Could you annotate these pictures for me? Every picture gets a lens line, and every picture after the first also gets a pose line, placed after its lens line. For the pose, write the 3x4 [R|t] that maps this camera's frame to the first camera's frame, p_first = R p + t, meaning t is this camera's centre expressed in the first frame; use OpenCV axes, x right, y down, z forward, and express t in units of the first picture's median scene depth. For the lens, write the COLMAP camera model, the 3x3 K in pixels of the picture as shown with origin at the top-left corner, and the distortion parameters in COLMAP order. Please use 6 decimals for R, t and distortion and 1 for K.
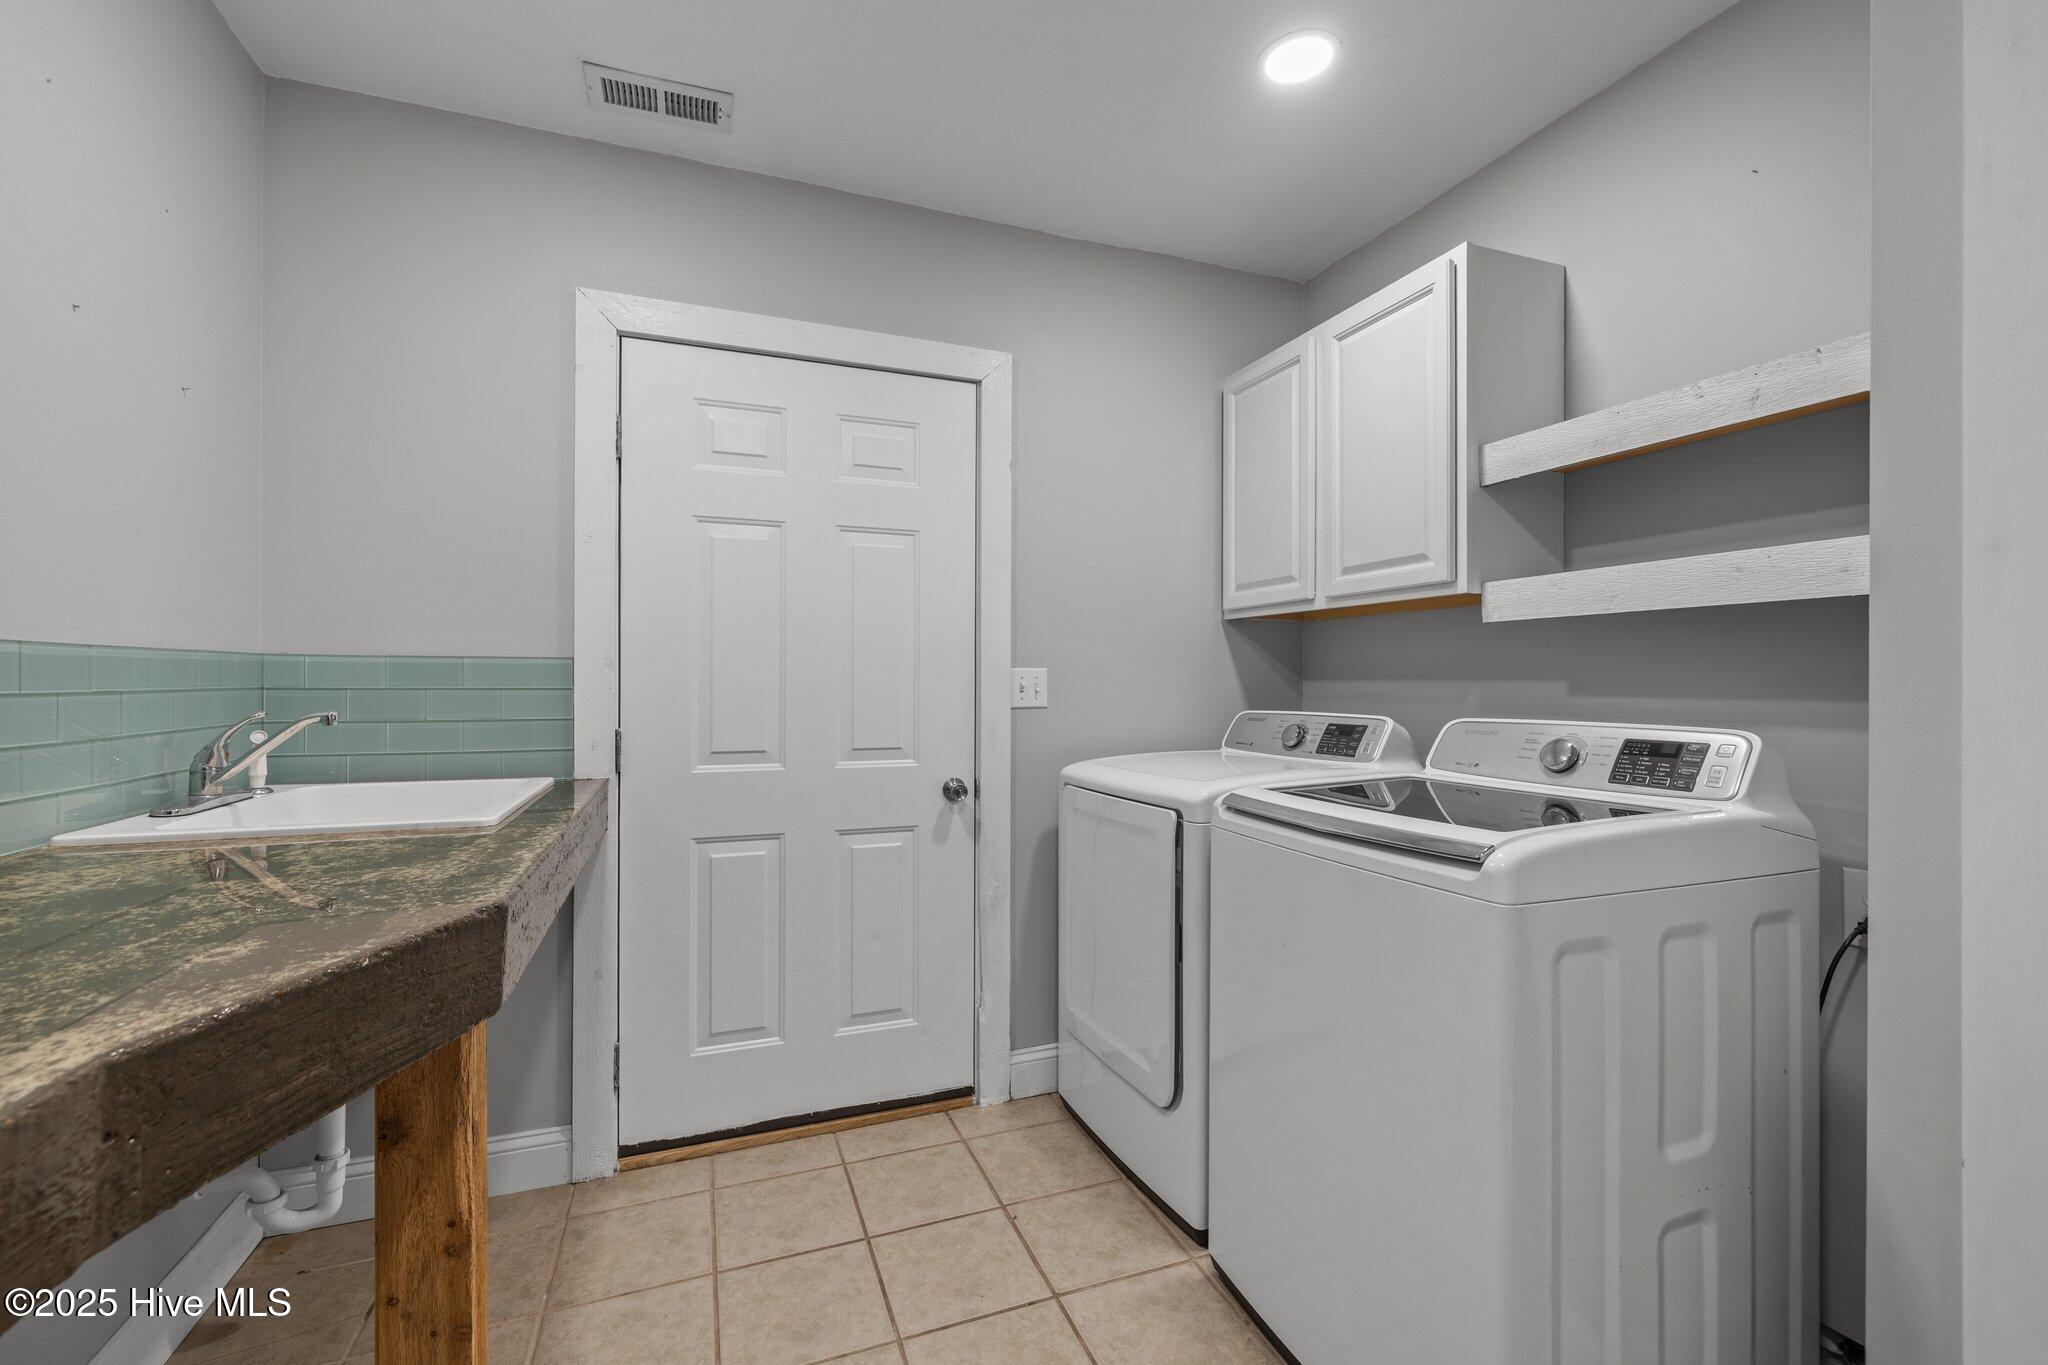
lens RADIAL K [[860.2, 0, 1025.1], [0, 860.2, 679.3], [0, 0, 1]] dist [0.001481, 0.000205]
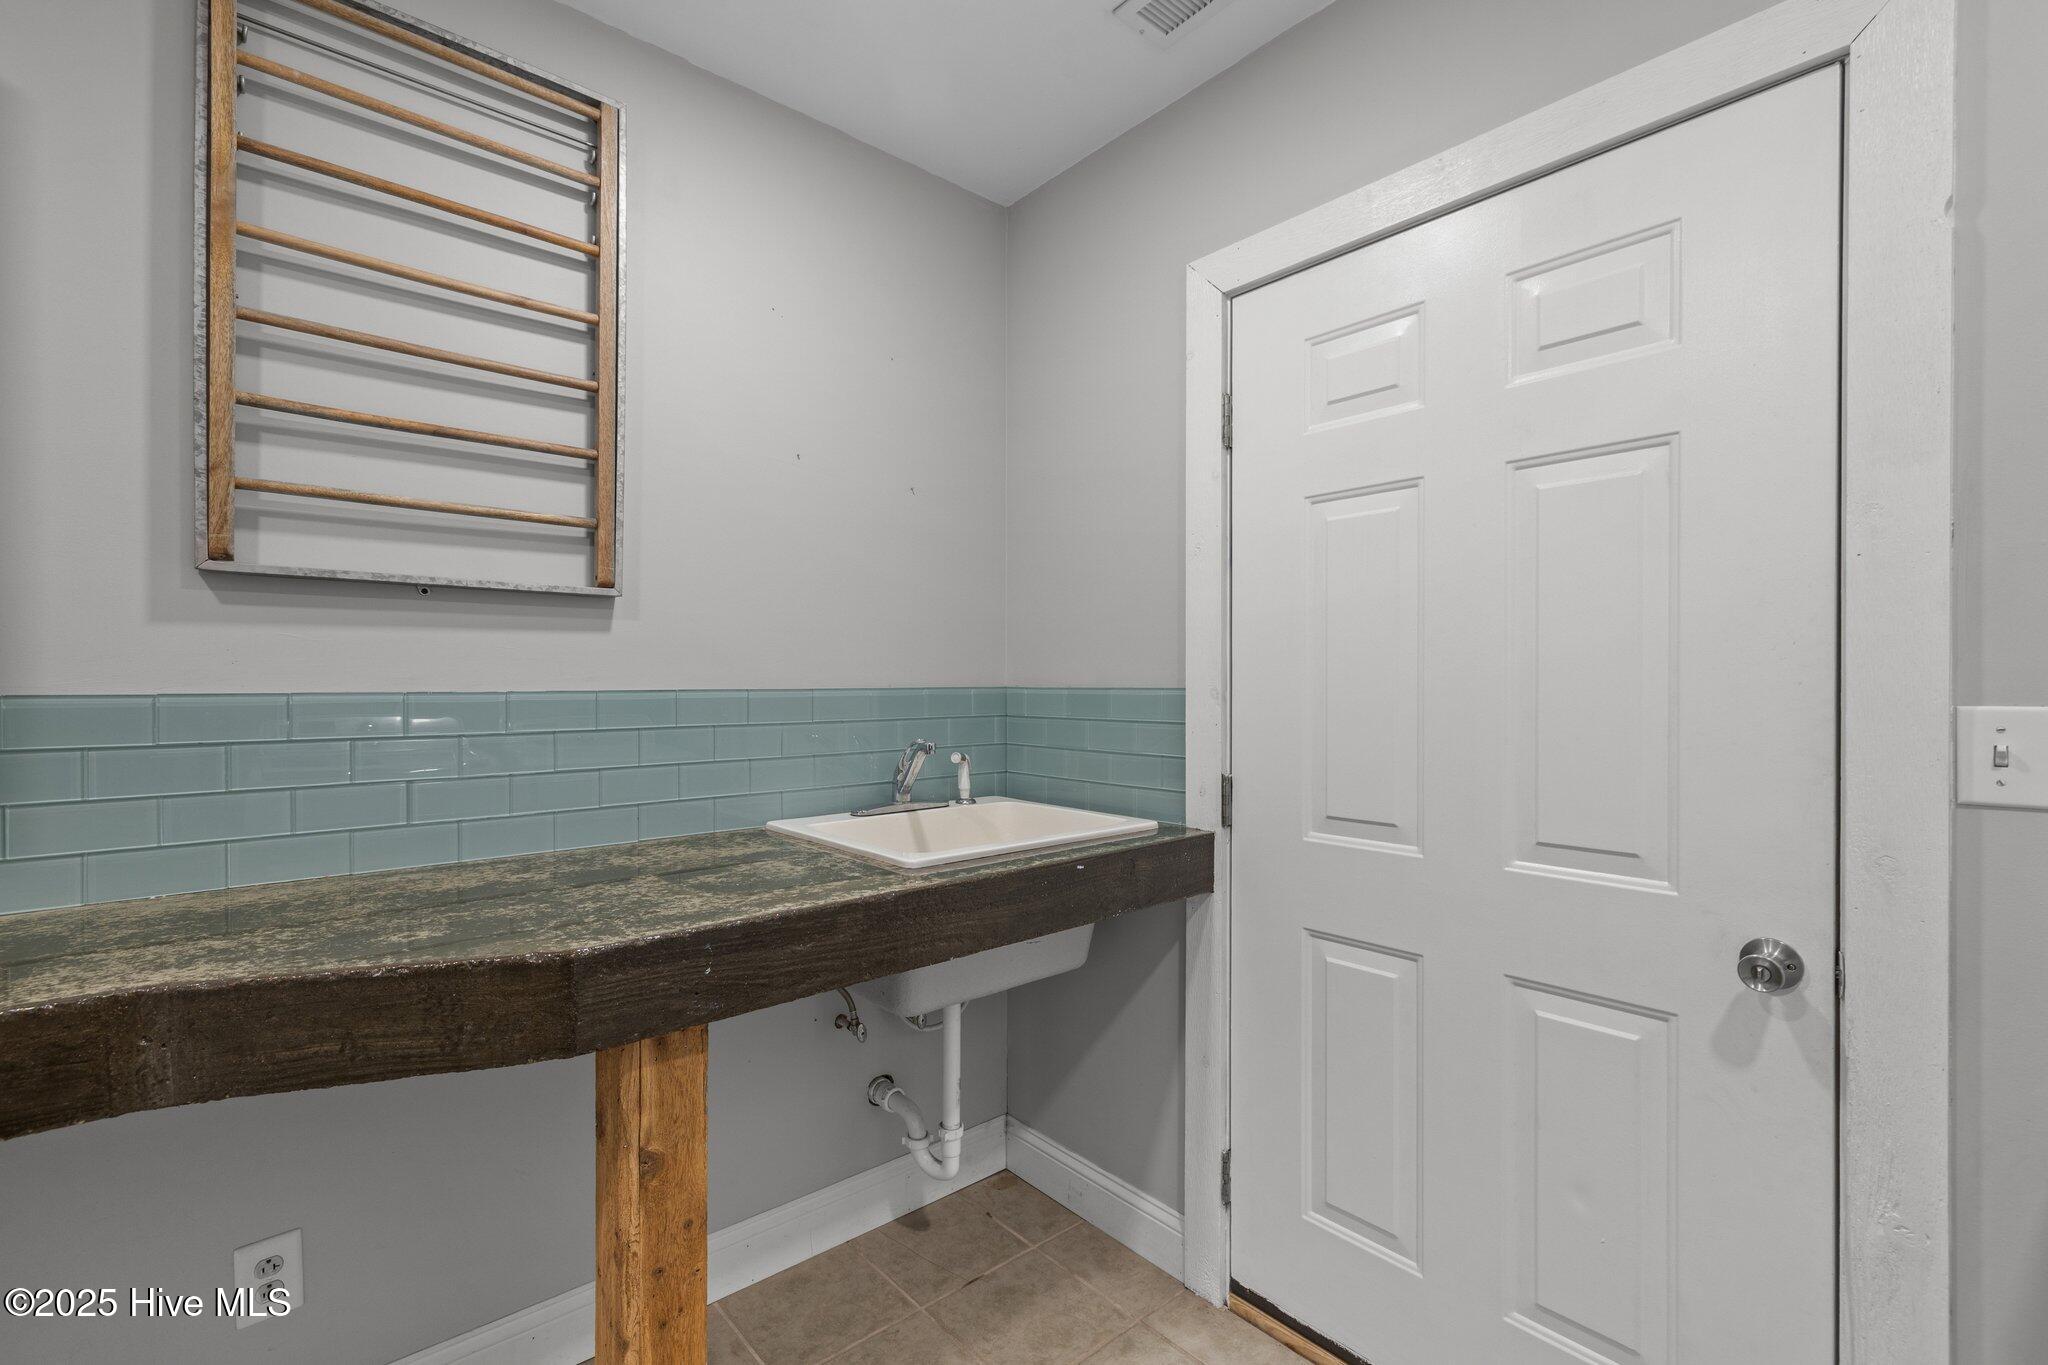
lens RADIAL K [[898.9, 0, 1024.0], [0, 898.9, 682.5], [0, 0, 1]] dist [0.001933, 0.000104]
pose [[0.338461, -0.002186, -0.940978, 0.275475], [0.005352, 0.999986, -0.000398, -0.030714], [0.940965, -0.004901, 0.338467, 0.519149]]
